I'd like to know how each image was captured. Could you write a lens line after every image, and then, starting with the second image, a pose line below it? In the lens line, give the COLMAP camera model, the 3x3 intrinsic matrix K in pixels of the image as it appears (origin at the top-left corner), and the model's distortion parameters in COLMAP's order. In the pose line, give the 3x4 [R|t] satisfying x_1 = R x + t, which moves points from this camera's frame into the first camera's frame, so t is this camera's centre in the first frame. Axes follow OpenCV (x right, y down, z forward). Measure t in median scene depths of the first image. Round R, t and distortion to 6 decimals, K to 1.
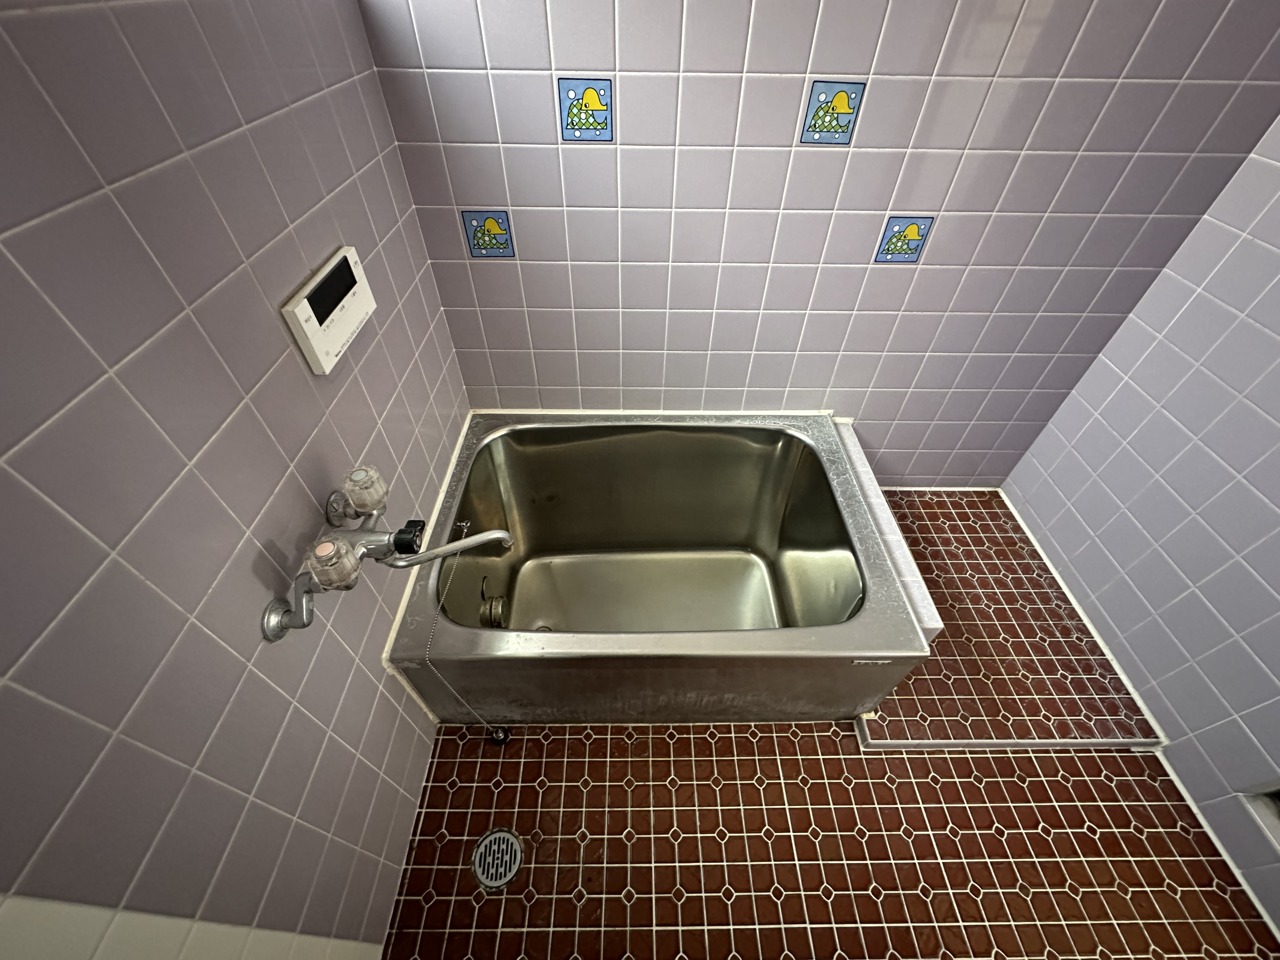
lens RADIAL K [[513.1, 0, 639.9], [0, 513.1, 480.0], [0, 0, 1]] dist [-0.003778, 0.001002]
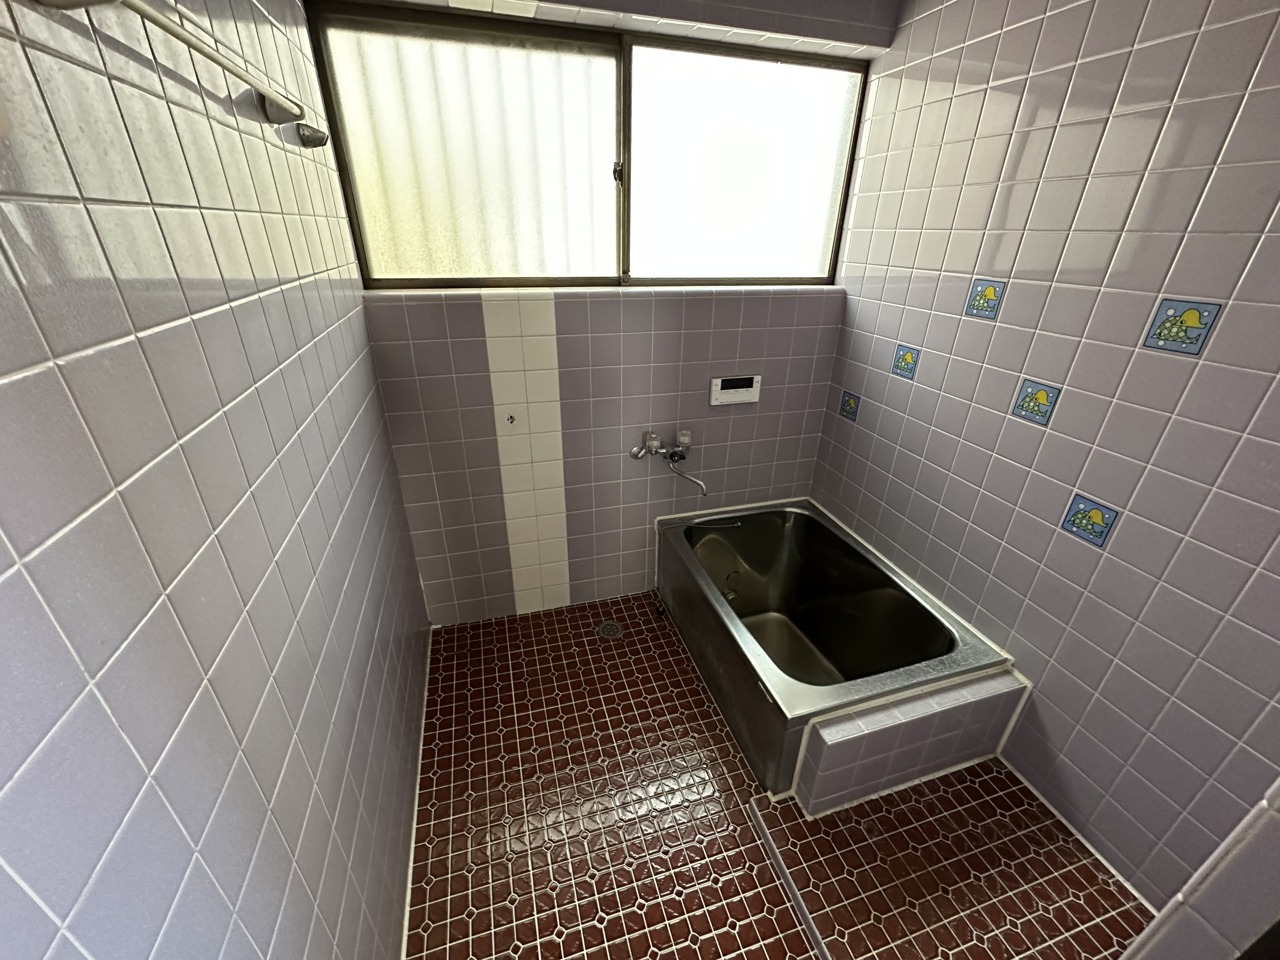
lens RADIAL K [[513.1, 0, 639.9], [0, 513.1, 480.0], [0, 0, 1]] dist [-0.003778, 0.001002]
pose [[0.280736, 0.414854, -0.865496, 1.160780], [-0.698907, 0.706405, 0.111897, 0.021257], [0.657811, 0.573488, 0.488258, -0.219387]]
